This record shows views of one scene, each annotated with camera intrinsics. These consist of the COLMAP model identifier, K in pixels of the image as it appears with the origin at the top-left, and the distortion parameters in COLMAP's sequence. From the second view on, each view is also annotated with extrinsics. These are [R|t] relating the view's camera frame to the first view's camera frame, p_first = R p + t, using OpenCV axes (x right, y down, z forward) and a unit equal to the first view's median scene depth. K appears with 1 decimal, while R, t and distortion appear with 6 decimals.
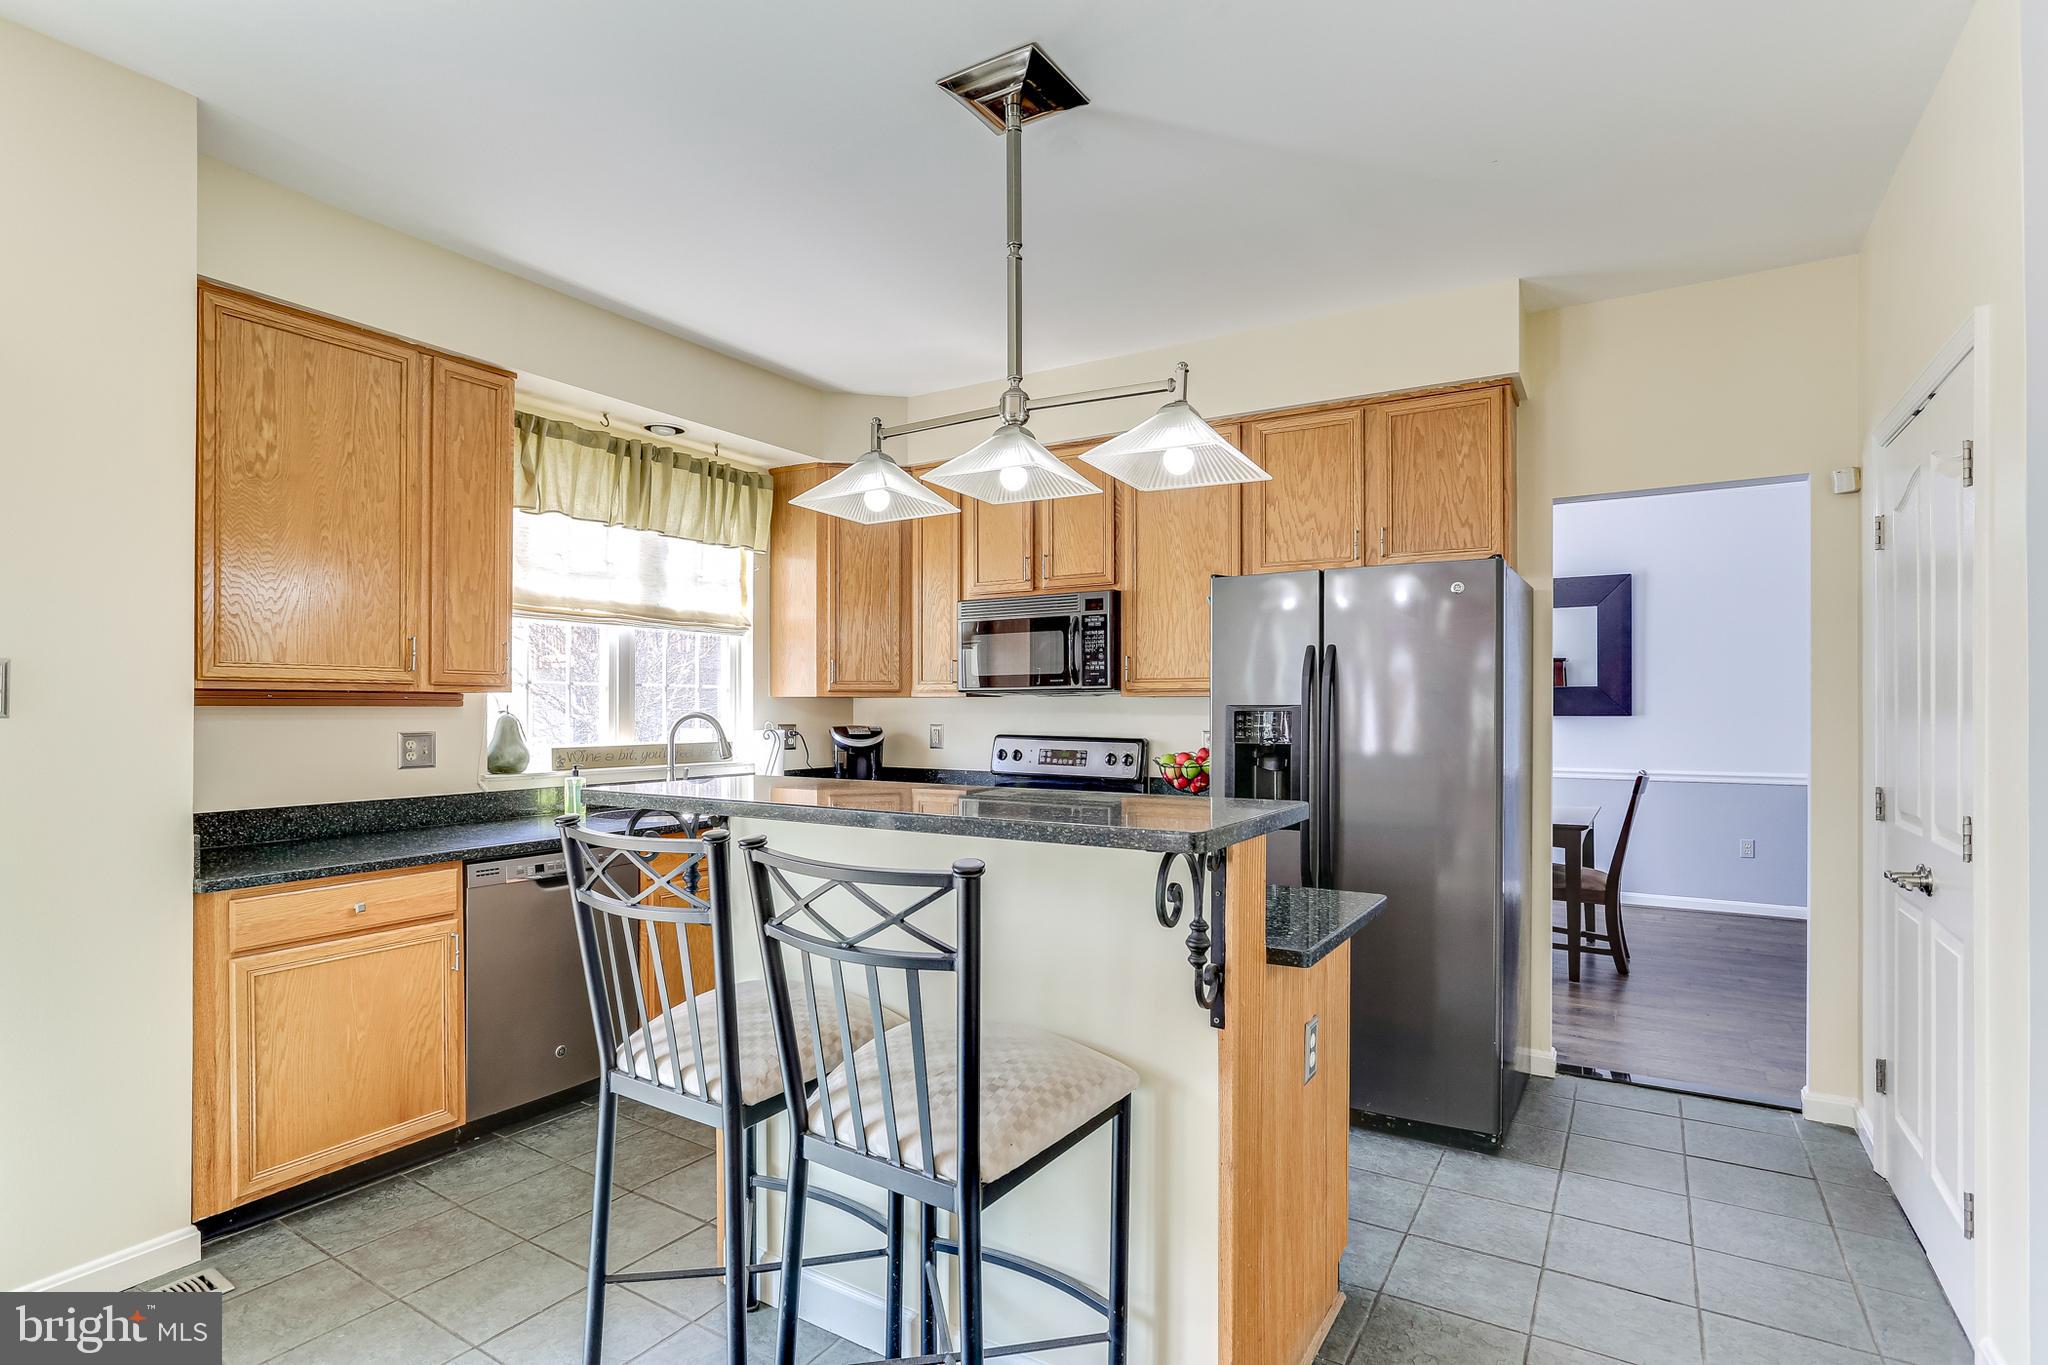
lens RADIAL K [[1039.8, 0, 997.4], [0, 1039.8, 699.4], [0, 0, 1]] dist [-0.001834, -0.000395]
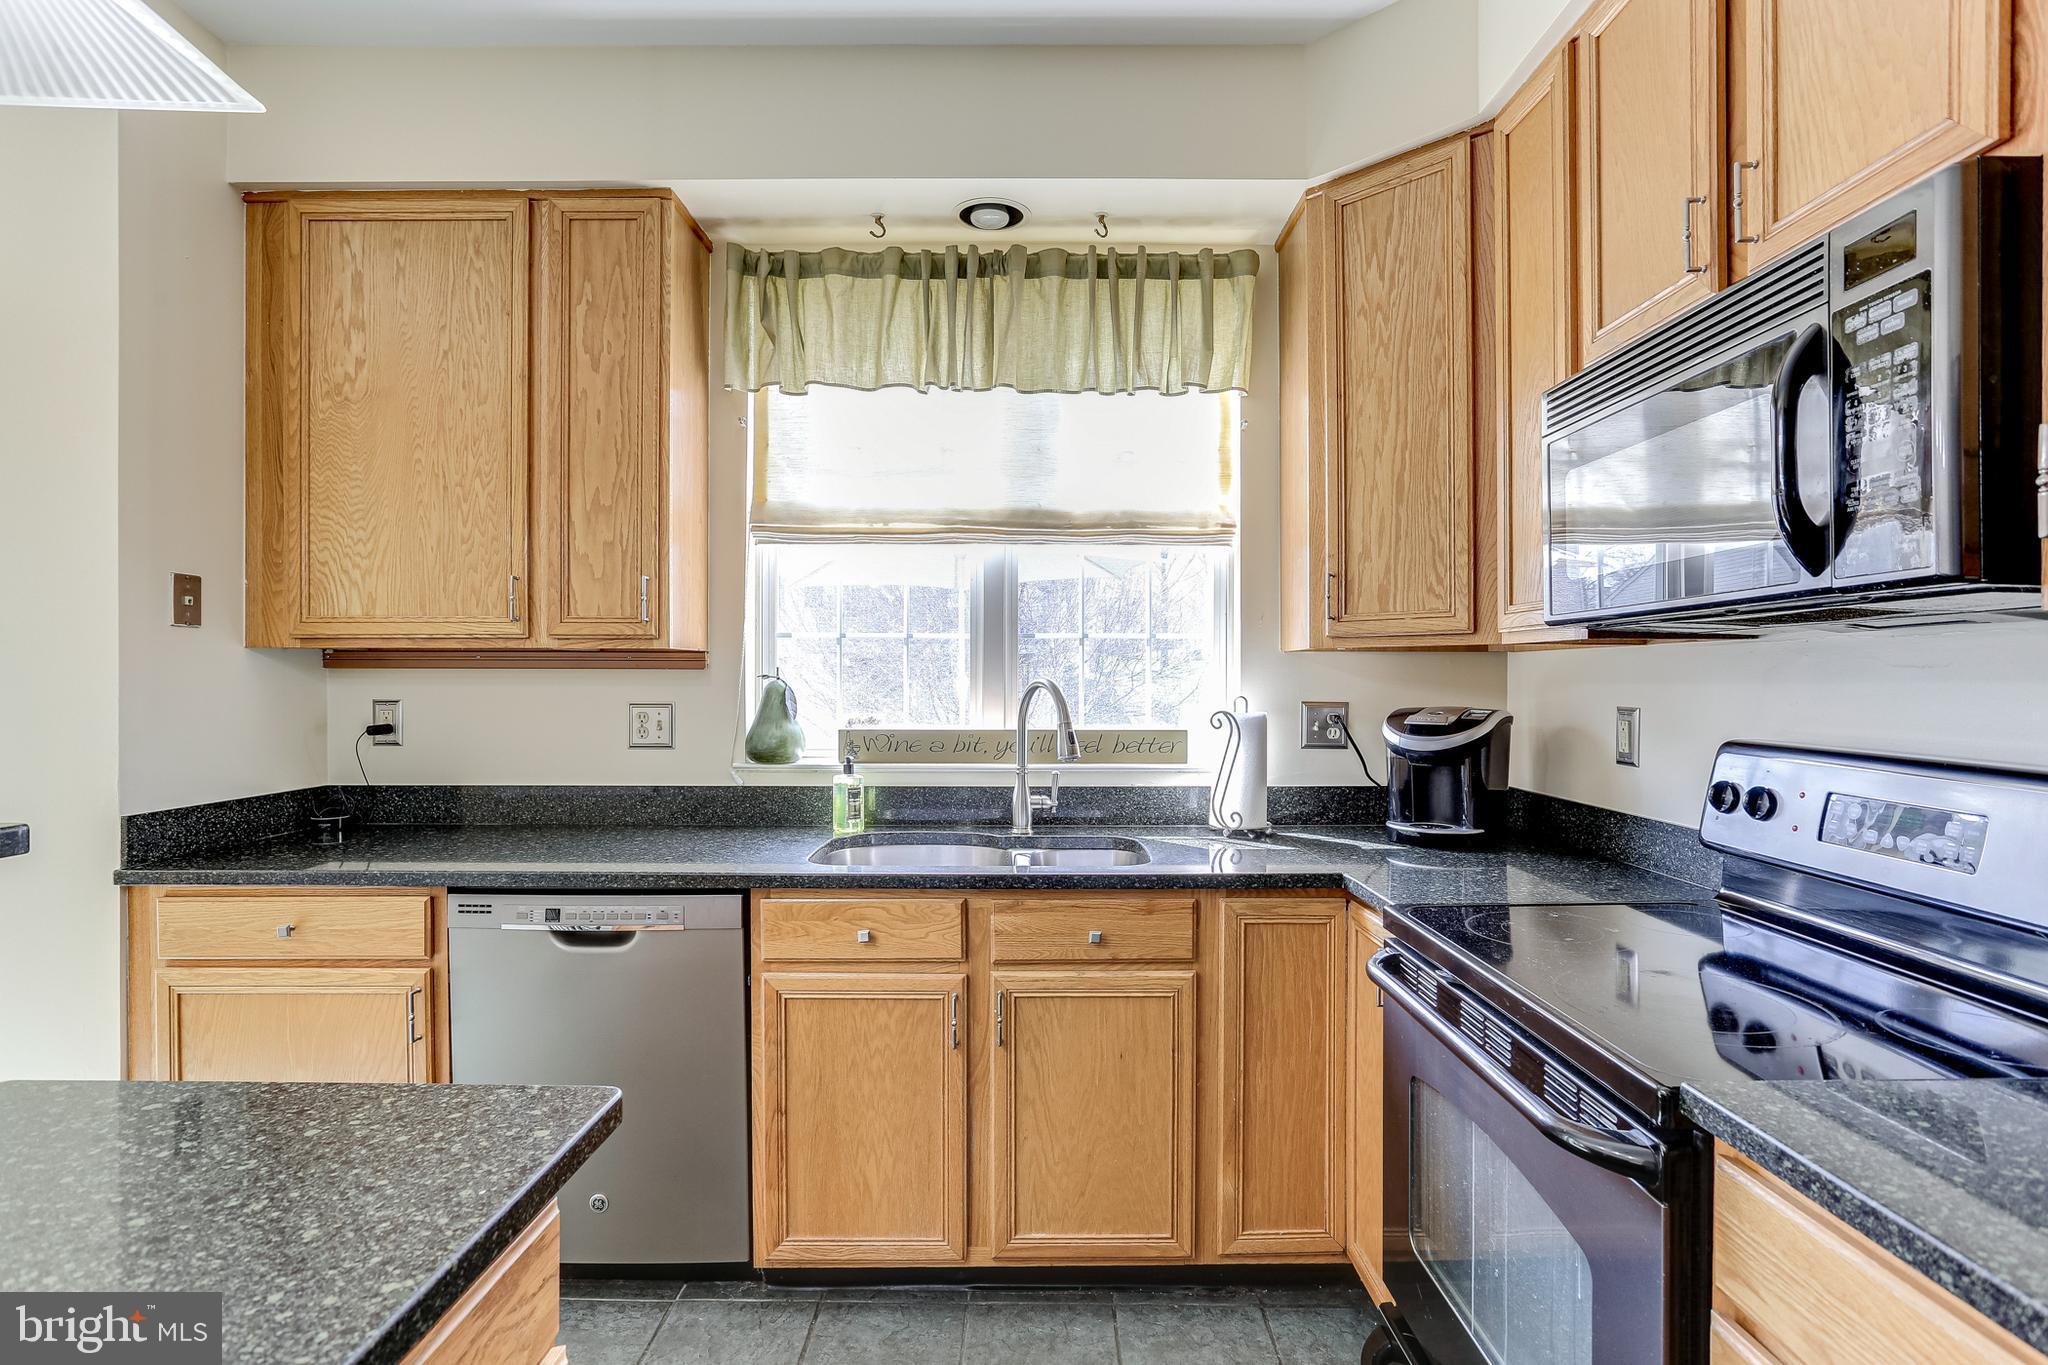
lens RADIAL K [[1001.6, 0, 1022.8], [0, 1001.6, 678.2], [0, 0, 1]] dist [-0.044368, 0.024949]
pose [[0.539760, -0.001336, -0.841818, 0.206119], [0.006154, 0.999978, 0.002359, 0.012515], [0.841797, -0.006454, 0.539756, 0.783912]]
